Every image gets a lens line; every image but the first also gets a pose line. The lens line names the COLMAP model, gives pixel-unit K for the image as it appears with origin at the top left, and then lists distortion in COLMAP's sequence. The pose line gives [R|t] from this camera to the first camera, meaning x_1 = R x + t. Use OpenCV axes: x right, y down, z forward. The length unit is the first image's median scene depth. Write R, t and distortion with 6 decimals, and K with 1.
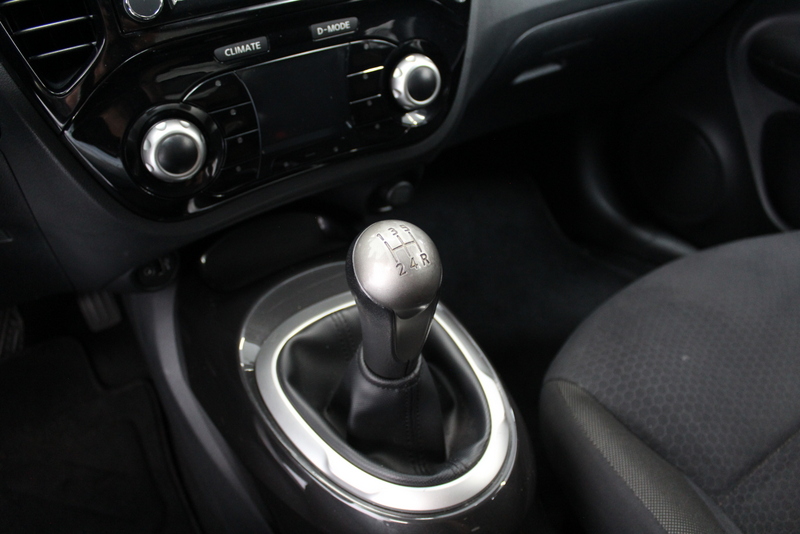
lens RADIAL K [[651.2, 0, 404.1], [0, 651.2, 260.2], [0, 0, 1]] dist [-0.153651, 0.102367]
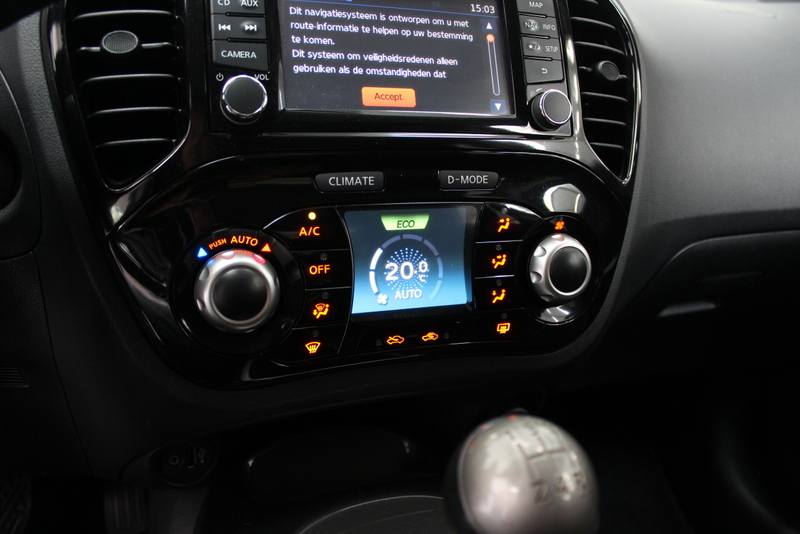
lens RADIAL K [[651.2, 0, 401.2], [0, 651.2, 273.2], [0, 0, 1]] dist [-0.153651, 0.102367]
pose [[0.978960, 0.118932, -0.165809, -0.044311], [-0.172872, 0.915112, -0.364261, 0.051910], [0.108411, 0.385261, 0.916418, 0.297961]]
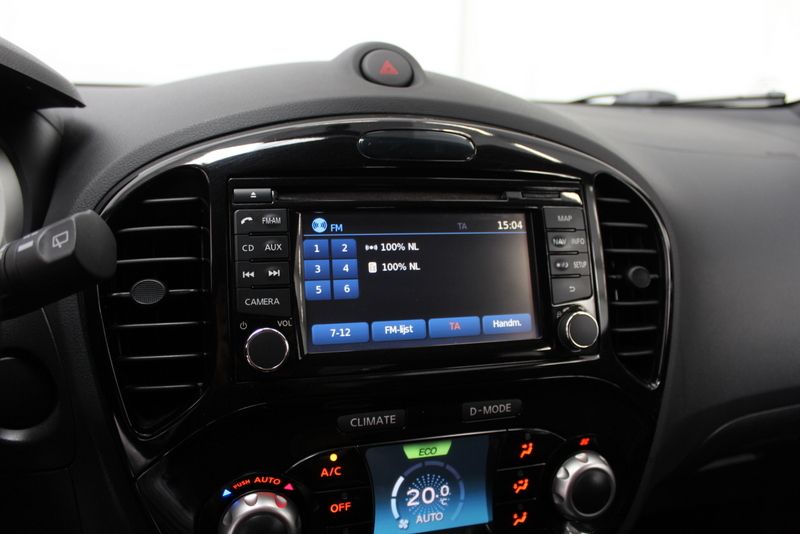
lens RADIAL K [[651.2, 0, 405.5], [0, 651.2, 264.4], [0, 0, 1]] dist [-0.153651, 0.102367]
pose [[0.963062, 0.119726, -0.241198, -0.040573], [-0.212426, 0.888264, -0.407262, -0.176116], [0.165488, 0.443456, 0.880886, 0.195333]]
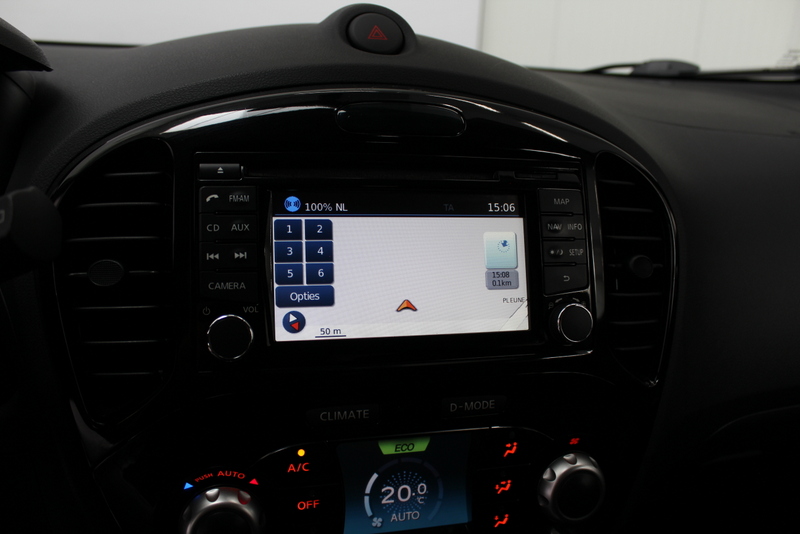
lens RADIAL K [[651.2, 0, 406.2], [0, 651.2, 263.1], [0, 0, 1]] dist [-0.153651, 0.102367]
pose [[0.953556, 0.156766, -0.257207, -0.016819], [-0.244432, 0.901710, -0.356612, -0.228804], [0.176022, 0.402919, 0.898150, 0.246547]]
